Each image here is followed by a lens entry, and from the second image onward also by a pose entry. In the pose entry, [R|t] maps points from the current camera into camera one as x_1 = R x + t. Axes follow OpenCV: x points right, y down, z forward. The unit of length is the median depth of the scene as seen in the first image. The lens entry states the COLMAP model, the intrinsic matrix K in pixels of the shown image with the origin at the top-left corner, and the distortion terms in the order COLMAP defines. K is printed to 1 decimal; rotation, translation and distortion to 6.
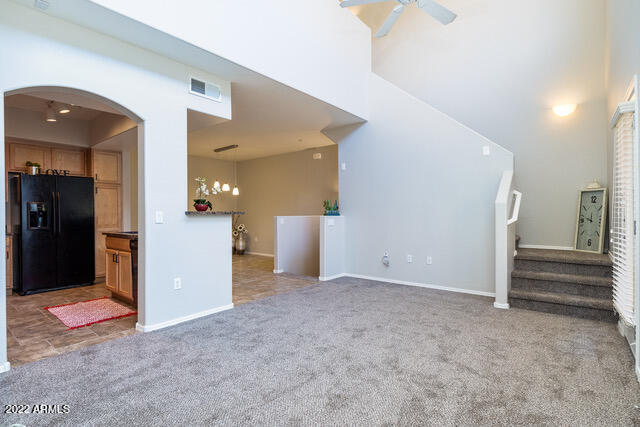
lens RADIAL K [[319.0, 0, 321.9], [0, 319.0, 214.3], [0, 0, 1]] dist [-0.009842, 0.000968]
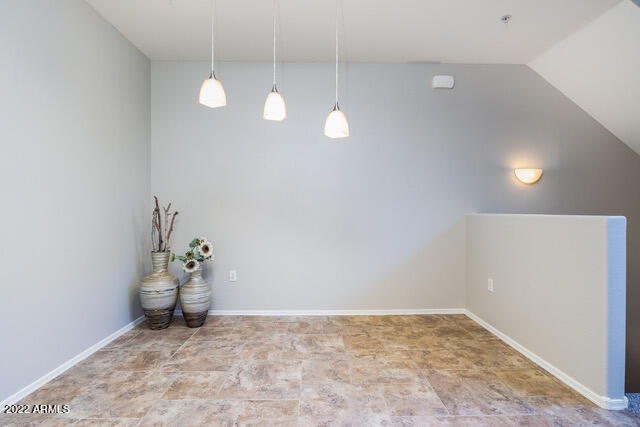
lens RADIAL K [[319.0, 0, 319.4], [0, 319.0, 210.8], [0, 0, 1]] dist [-0.009842, 0.000968]
pose [[0.775985, 0.003464, 0.630742, -0.765377], [-0.002331, 0.999994, -0.002623, 0.004929], [-0.630748, 0.000565, 0.775988, 1.335848]]
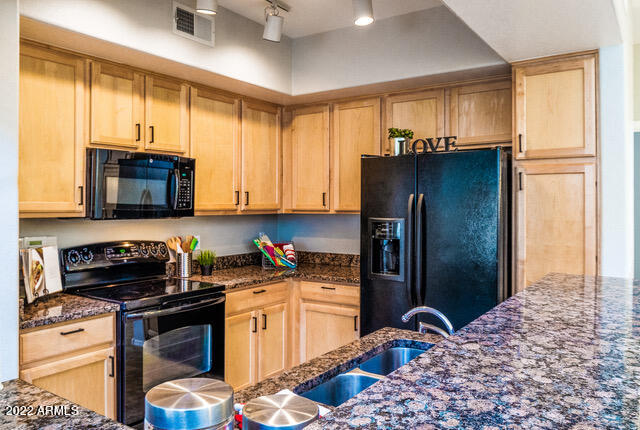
lens RADIAL K [[503.5, 0, 291.7], [0, 503.5, 204.2], [0, 0, 1]] dist [-0.026143, 0.008207]
pose [[0.043566, 0.004201, -0.999042, -0.213406], [-0.005132, 0.999979, 0.003981, -0.062909], [0.999037, 0.004954, 0.043587, 0.889991]]
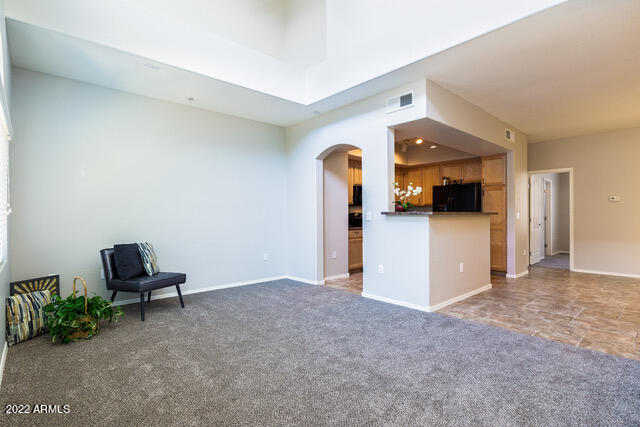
lens RADIAL K [[319.0, 0, 315.4], [0, 319.0, 211.9], [0, 0, 1]] dist [-0.009842, 0.000968]
pose [[-0.174580, -0.000403, -0.984643, 0.640450], [-0.000068, 1.000000, -0.000397, -0.006866], [0.984643, -0.000003, -0.174580, 0.738610]]
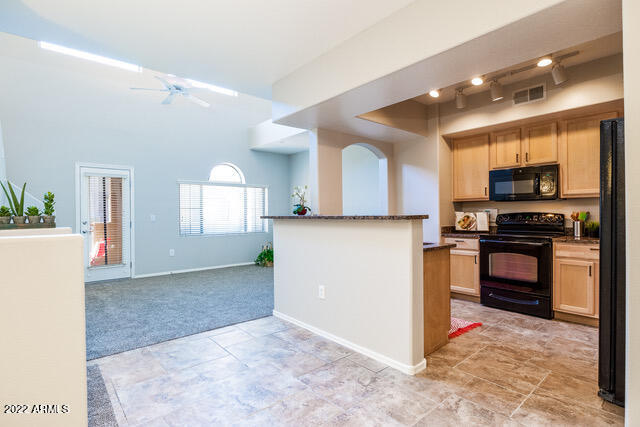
lens RADIAL K [[319.0, 0, 322.0], [0, 319.0, 215.5], [0, 0, 1]] dist [-0.009842, 0.000968]
pose [[-0.983073, 0.015597, 0.182548, -0.541331], [0.017566, 0.999804, 0.009174, -0.013668], [-0.182369, 0.012225, -0.983154, 1.709241]]
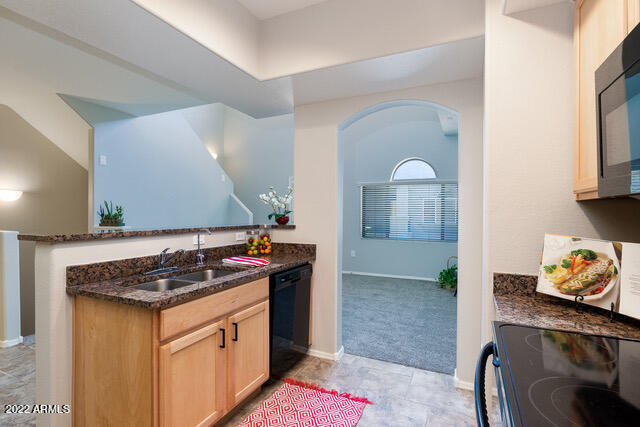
lens RADIAL K [[319.0, 0, 317.5], [0, 319.0, 212.1], [0, 0, 1]] dist [-0.009842, 0.000968]
pose [[-0.232054, 0.008856, 0.972663, -1.044461], [0.000500, 0.999960, -0.008985, -0.028842], [-0.972703, -0.001598, -0.232049, 0.919682]]
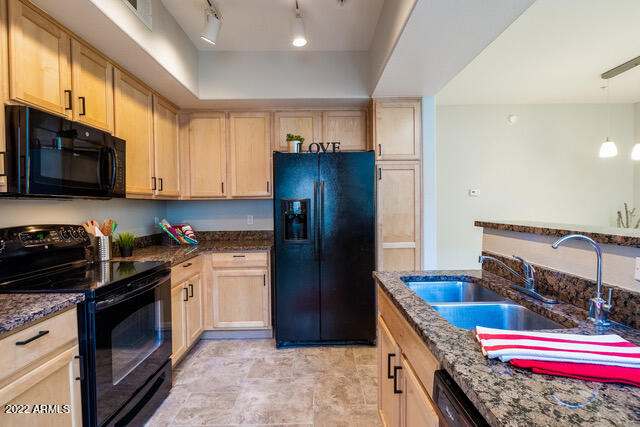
lens RADIAL K [[319.0, 0, 318.7], [0, 319.0, 214.0], [0, 0, 1]] dist [-0.009842, 0.000968]
pose [[0.628638, 0.021099, -0.777412, -0.423252], [0.004645, 0.999512, 0.030883, -0.028766], [0.777684, -0.023025, 0.628234, 0.695012]]
